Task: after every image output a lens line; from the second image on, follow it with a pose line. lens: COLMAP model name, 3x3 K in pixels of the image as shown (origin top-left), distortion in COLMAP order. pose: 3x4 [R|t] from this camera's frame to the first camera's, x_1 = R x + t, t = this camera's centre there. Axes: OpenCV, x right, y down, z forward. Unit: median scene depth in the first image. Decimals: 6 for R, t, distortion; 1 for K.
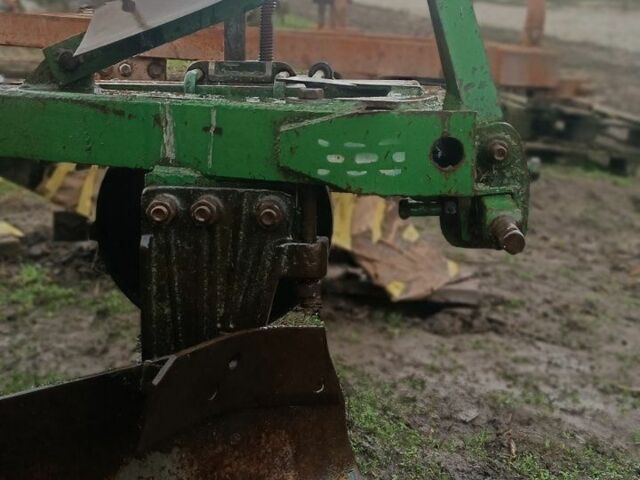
lens RADIAL K [[1011.9, 0, 322.4], [0, 1011.9, 242.4], [0, 0, 1]] dist [0.063353, 0.000000]
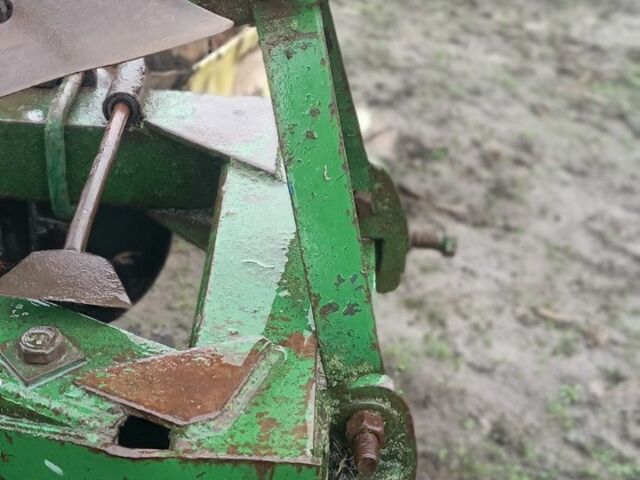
lens RADIAL K [[1011.9, 0, 318.4], [0, 1011.9, 237.6], [0, 0, 1]] dist [0.063353, 0.000000]
pose [[0.997484, 0.032378, 0.063067, 0.045253], [-0.052887, 0.932281, 0.357847, -0.176736], [-0.047210, -0.360282, 0.931648, 0.215238]]
